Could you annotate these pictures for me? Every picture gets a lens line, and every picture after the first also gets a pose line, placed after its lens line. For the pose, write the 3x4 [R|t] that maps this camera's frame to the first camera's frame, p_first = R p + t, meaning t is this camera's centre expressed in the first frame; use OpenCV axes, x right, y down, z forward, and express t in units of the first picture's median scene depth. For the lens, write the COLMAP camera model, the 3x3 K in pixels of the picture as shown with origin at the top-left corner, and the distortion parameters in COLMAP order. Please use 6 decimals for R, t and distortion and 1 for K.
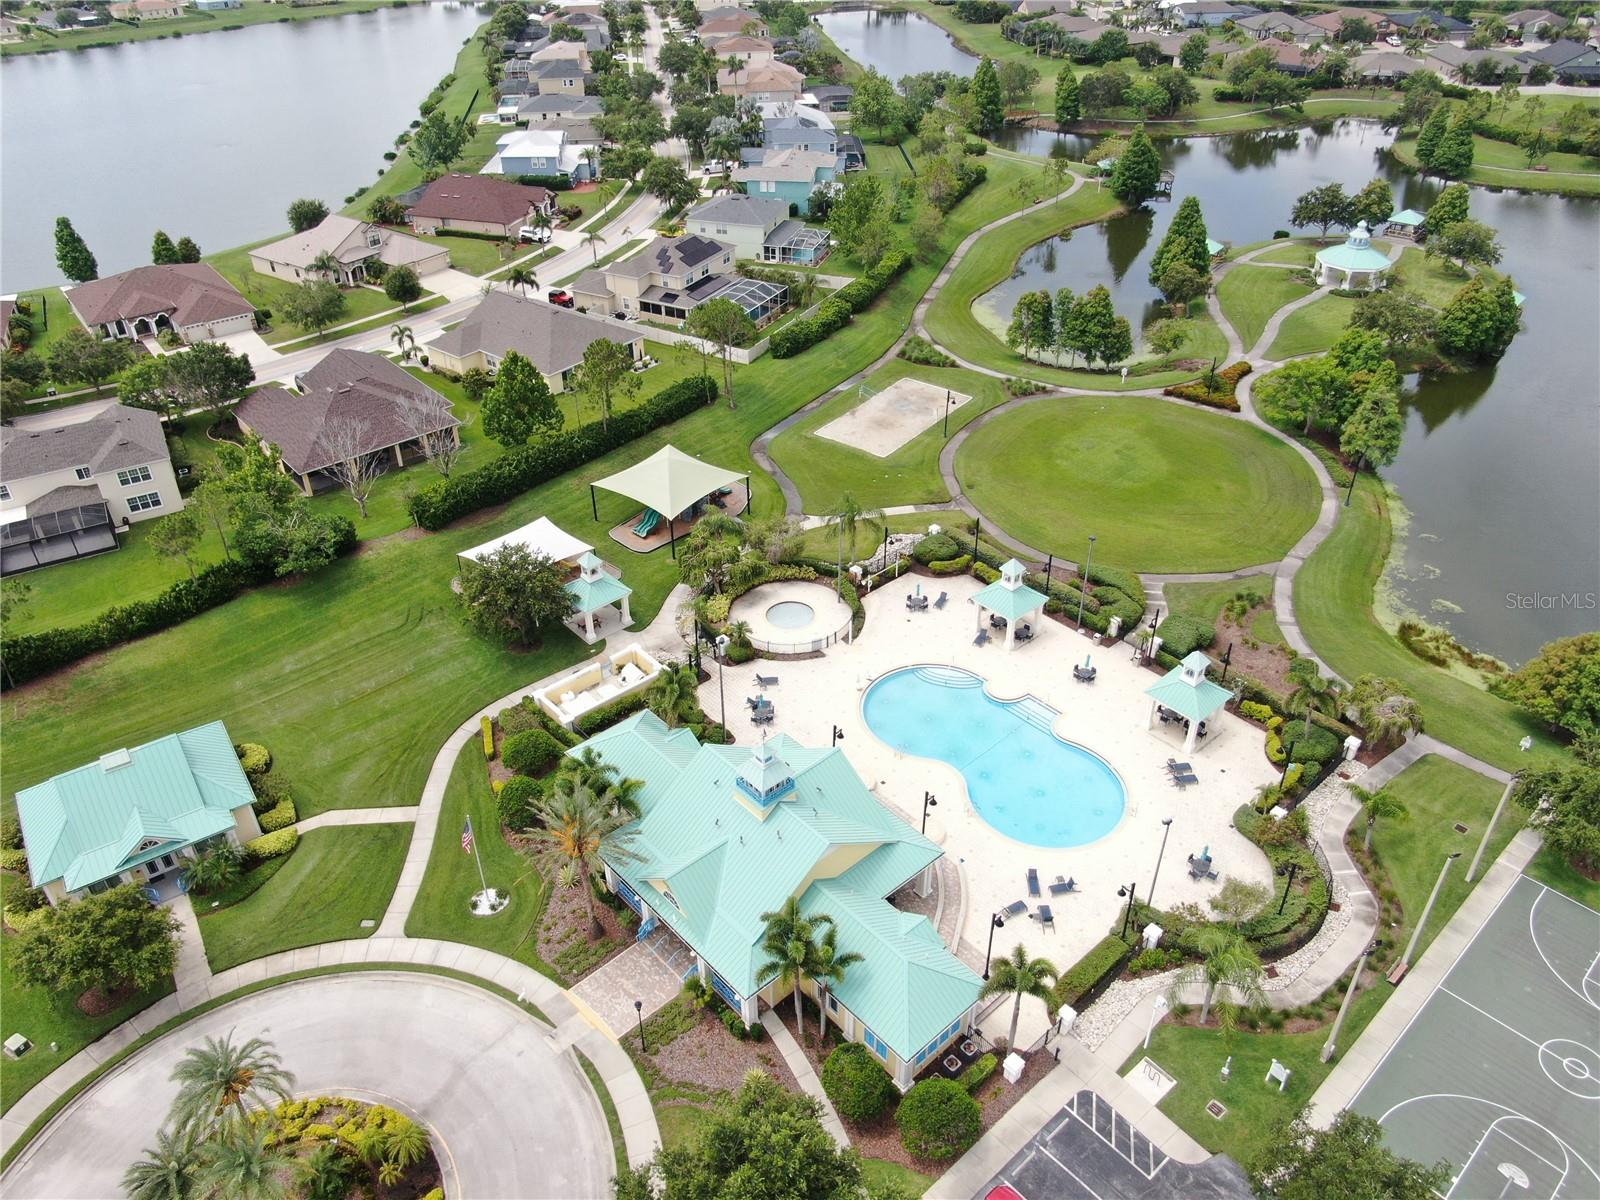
lens RADIAL K [[1150.4, 0, 805.4], [0, 1150.4, 599.4], [0, 0, 1]] dist [-0.014296, 0.003093]
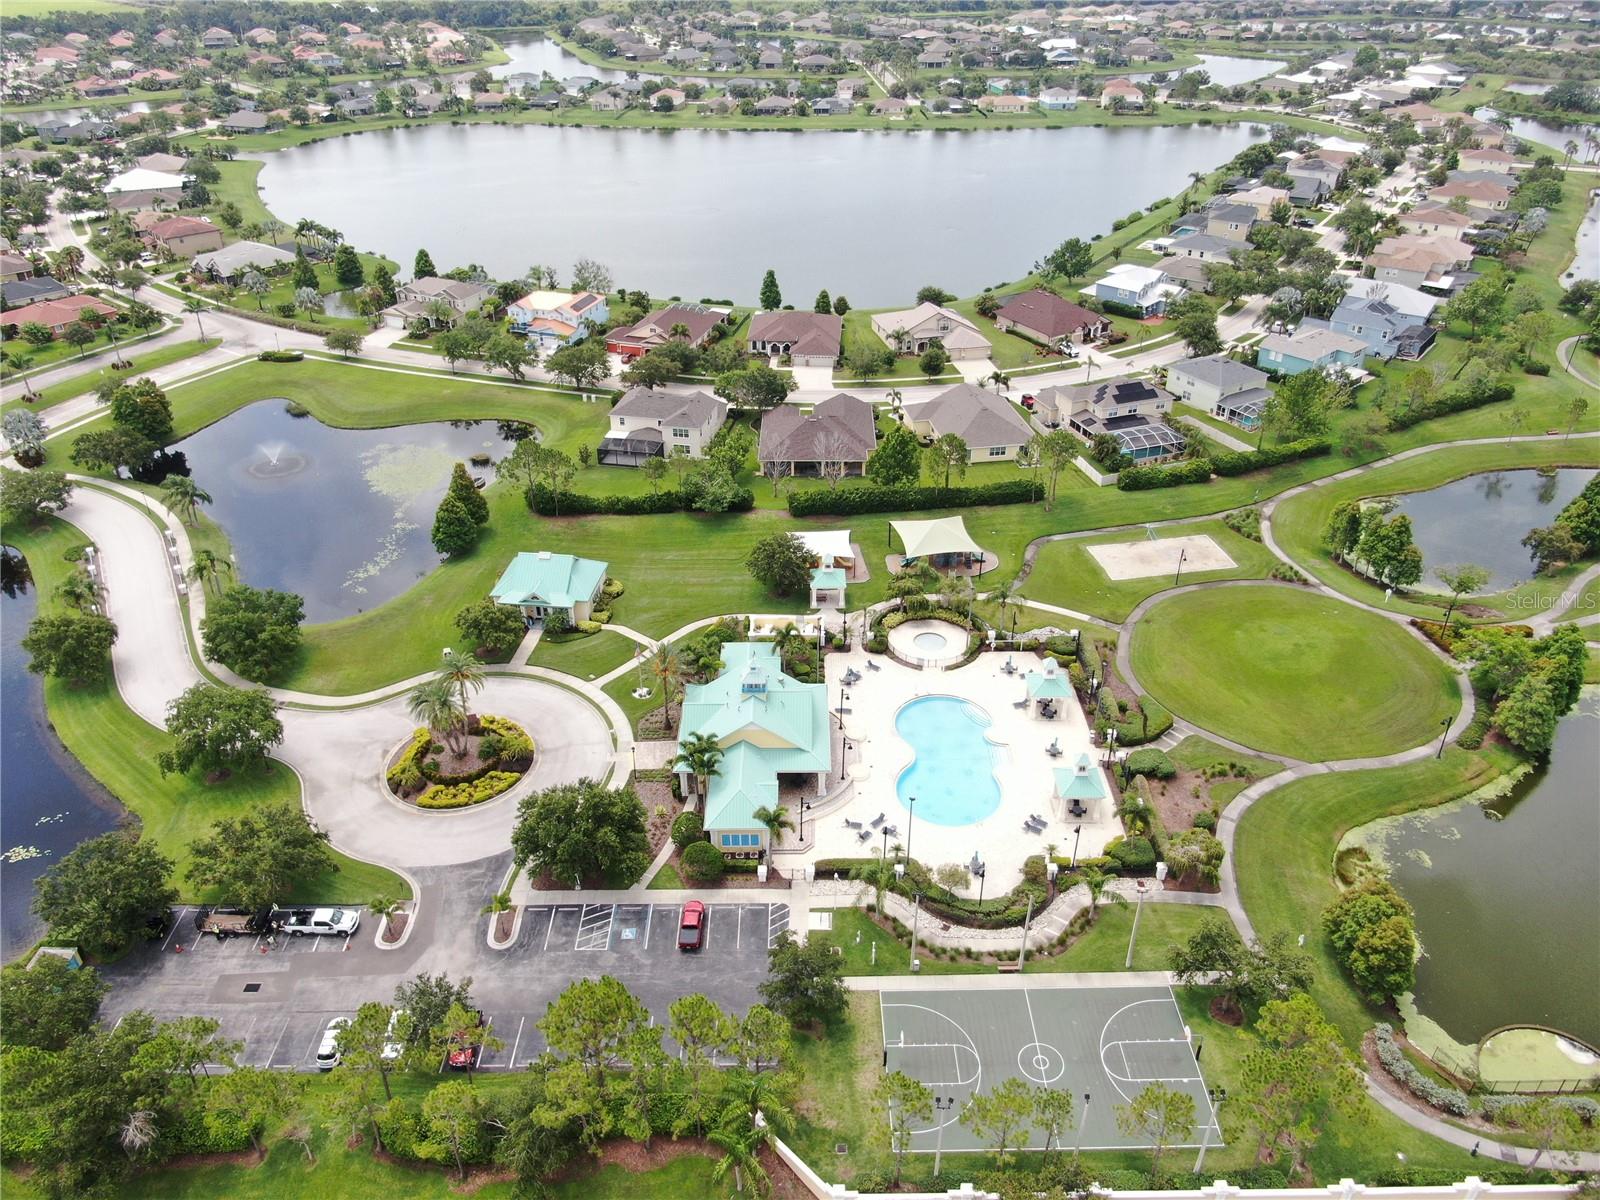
lens RADIAL K [[1150.4, 0, 805.4], [0, 1150.4, 599.4], [0, 0, 1]] dist [-0.014296, 0.003093]
pose [[0.745833, 0.352364, -0.565307, 0.662628], [-0.380160, 0.922024, 0.073150, -0.081049], [0.547002, 0.160349, 0.821631, -0.292555]]
